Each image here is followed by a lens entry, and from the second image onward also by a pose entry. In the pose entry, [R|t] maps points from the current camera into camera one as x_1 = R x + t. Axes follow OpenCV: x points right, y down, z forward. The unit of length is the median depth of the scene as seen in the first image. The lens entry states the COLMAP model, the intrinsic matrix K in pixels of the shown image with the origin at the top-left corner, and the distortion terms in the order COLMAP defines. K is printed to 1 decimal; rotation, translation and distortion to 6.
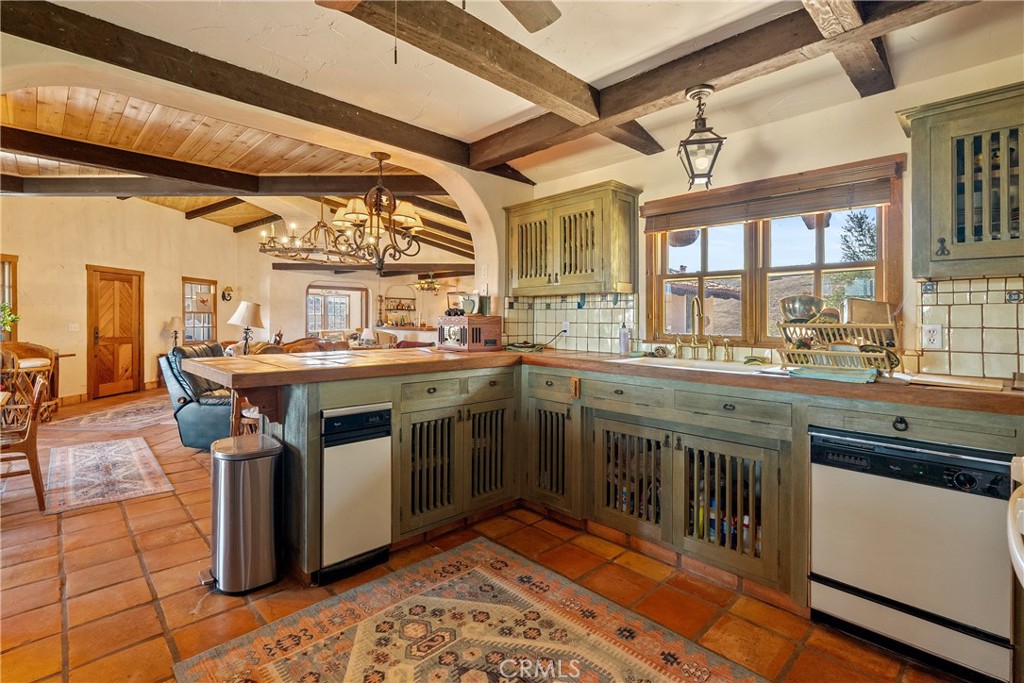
lens RADIAL K [[476.6, 0, 512.2], [0, 476.6, 323.8], [0, 0, 1]] dist [0.001010, 0.000968]
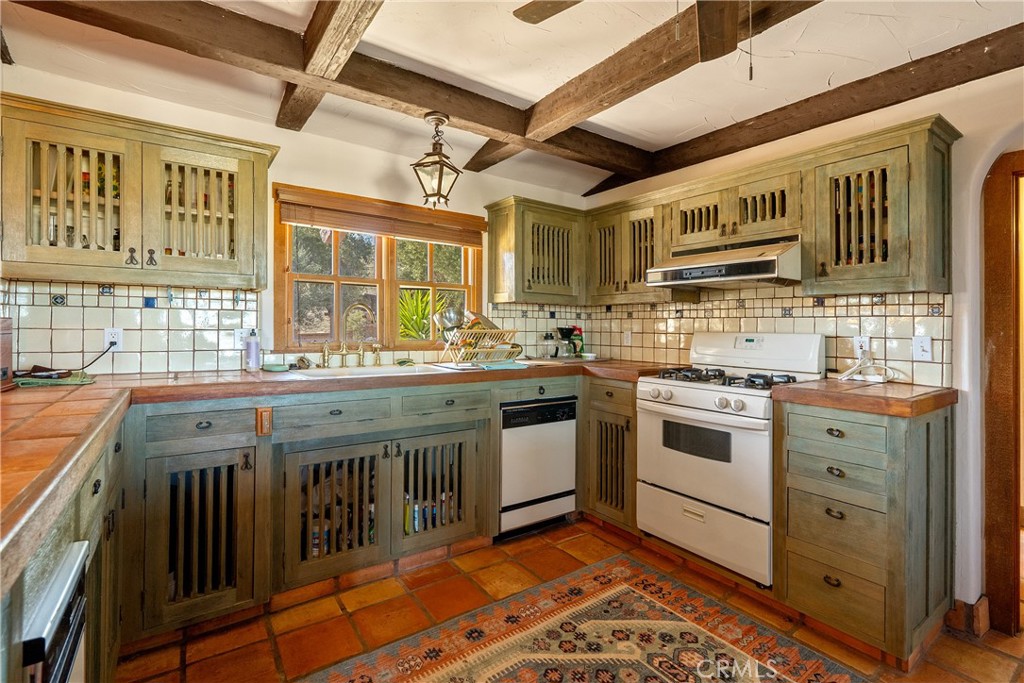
lens RADIAL K [[476.6, 0, 512.2], [0, 476.6, 323.8], [0, 0, 1]] dist [0.001010, 0.000968]
pose [[0.157083, -0.000667, 0.987585, -0.615905], [-0.002156, 0.999997, 0.001018, -0.017124], [-0.987583, -0.002289, 0.157081, 0.614931]]
